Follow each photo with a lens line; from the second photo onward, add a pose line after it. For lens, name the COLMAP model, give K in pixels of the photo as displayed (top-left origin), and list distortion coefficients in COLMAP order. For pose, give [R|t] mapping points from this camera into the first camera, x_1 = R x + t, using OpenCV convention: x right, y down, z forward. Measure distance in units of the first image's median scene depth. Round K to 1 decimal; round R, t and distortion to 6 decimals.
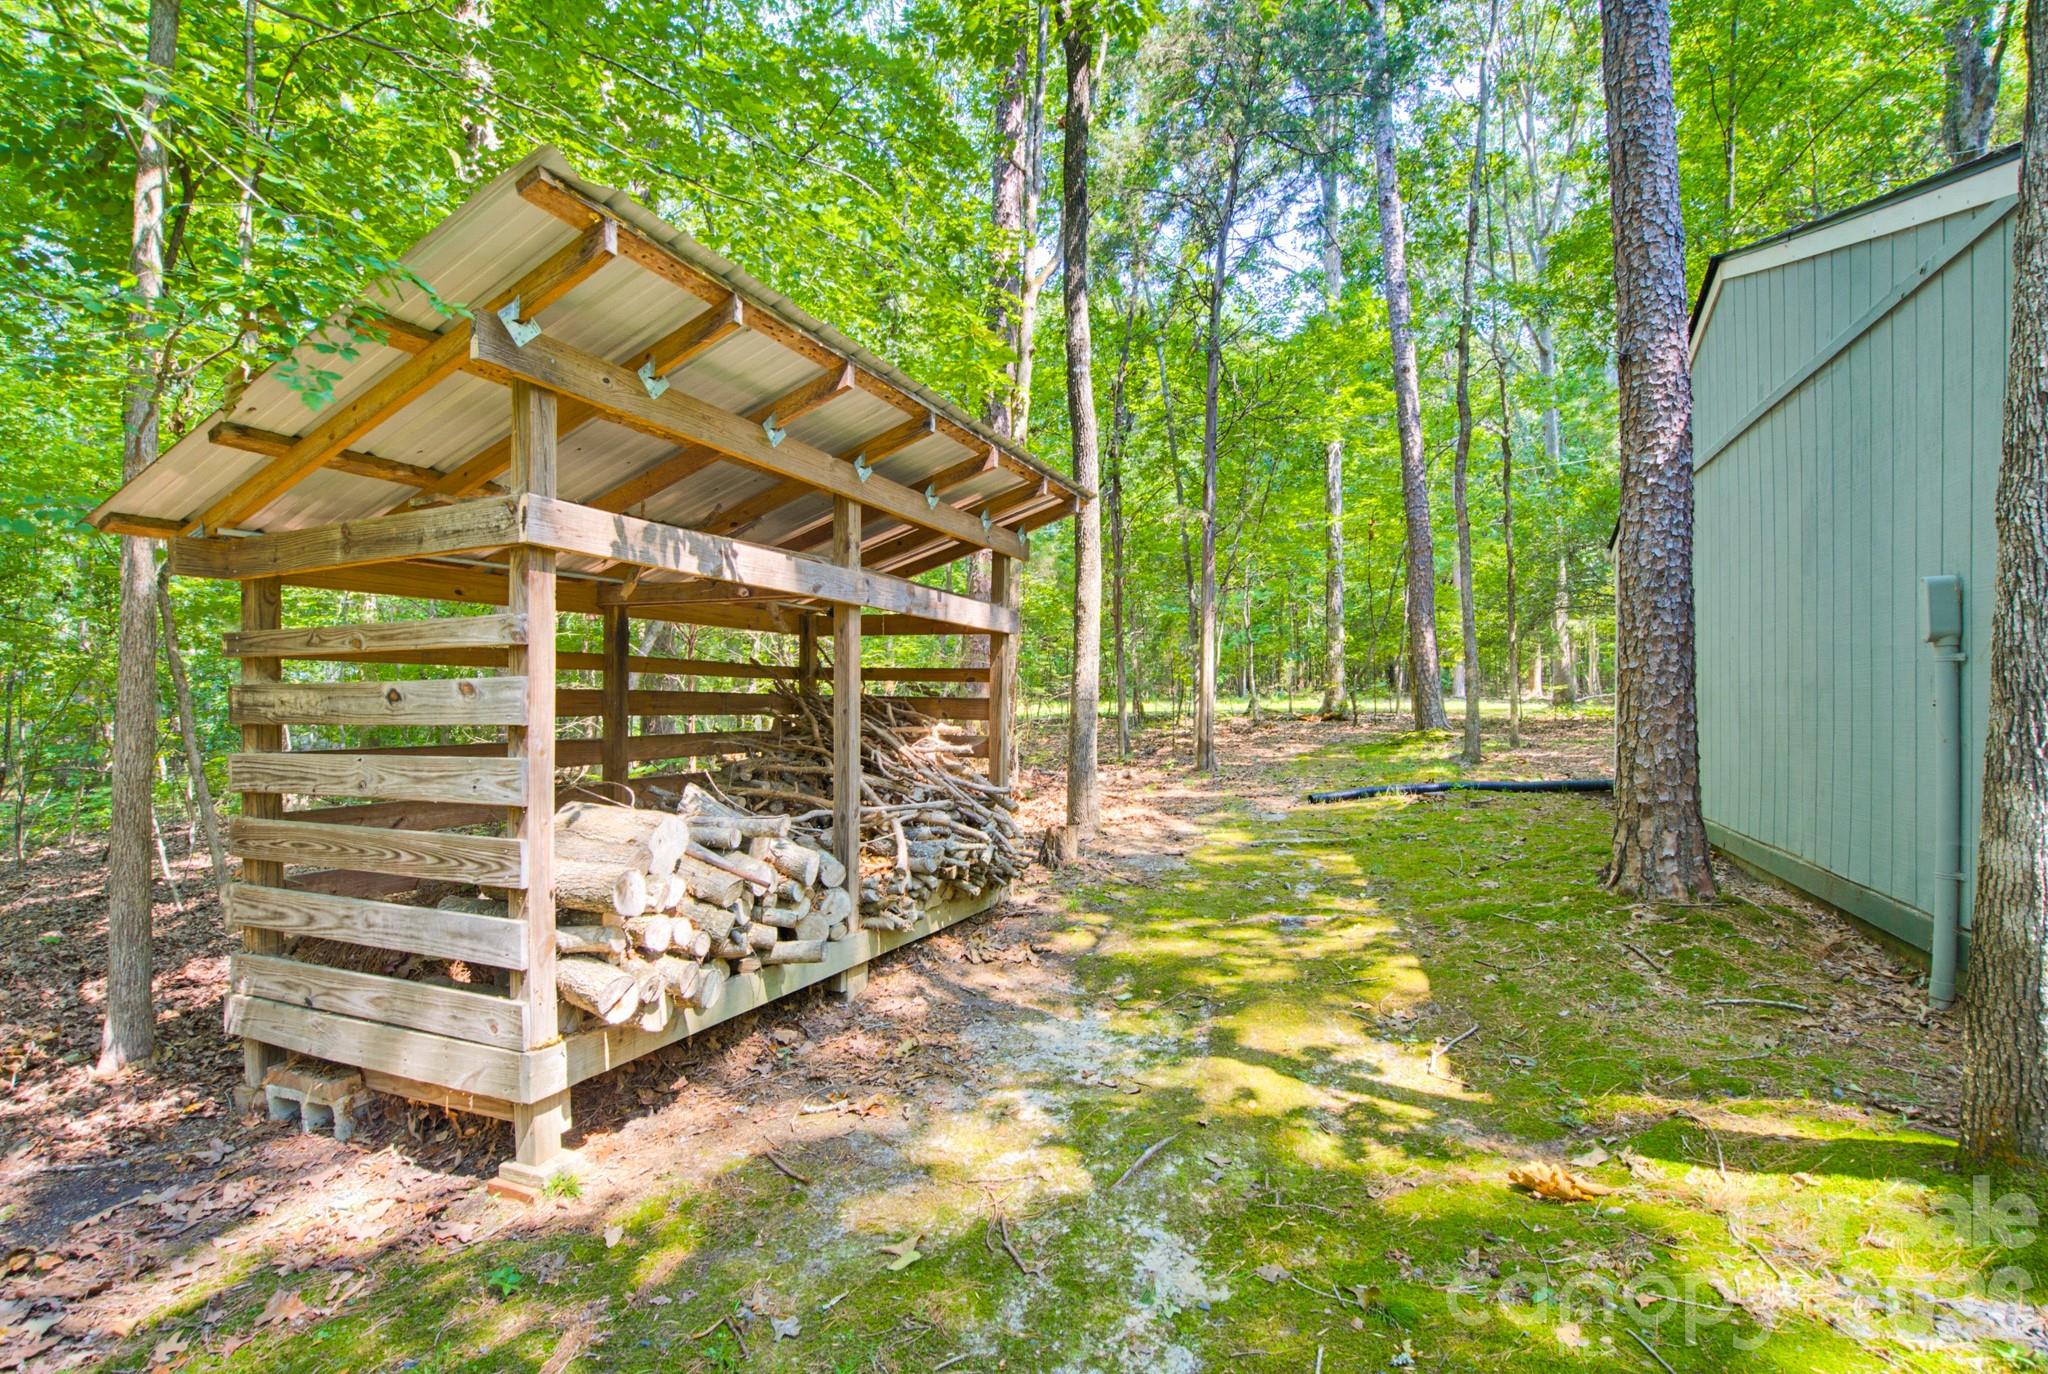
lens RADIAL K [[933.7, 0, 1020.5], [0, 933.7, 702.6], [0, 0, 1]] dist [-0.002388, -0.000709]
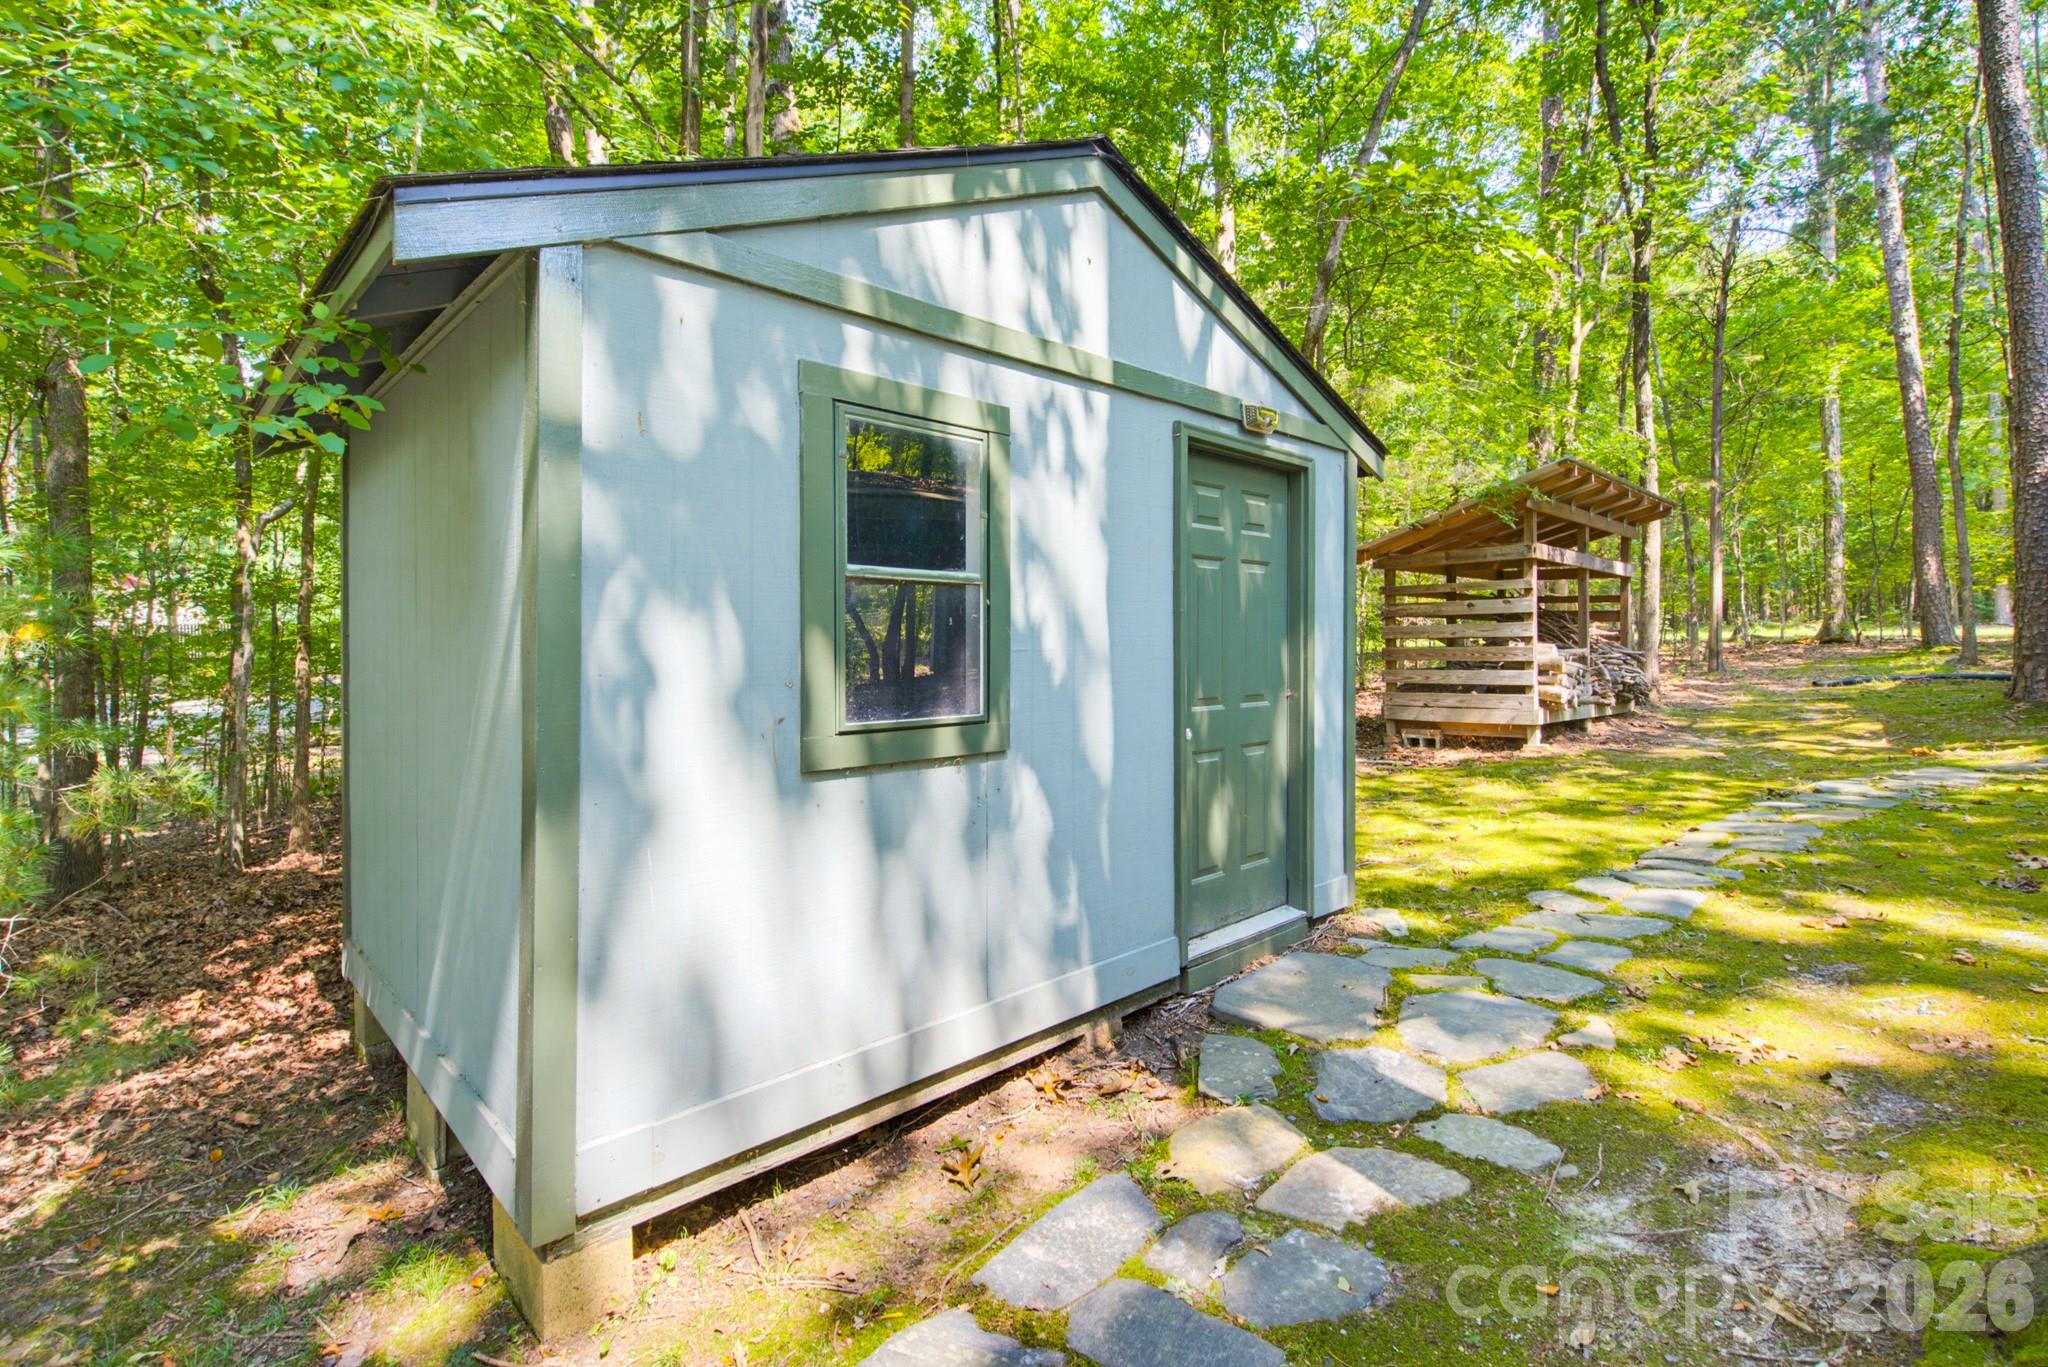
lens RADIAL K [[933.7, 0, 1042.7], [0, 933.7, 632.4], [0, 0, 1]] dist [-0.002388, -0.000709]
pose [[0.928826, -0.005082, -0.370480, -0.441681], [0.001902, 0.999958, -0.008948, 0.058907], [0.370510, 0.007606, 0.928797, -1.312816]]
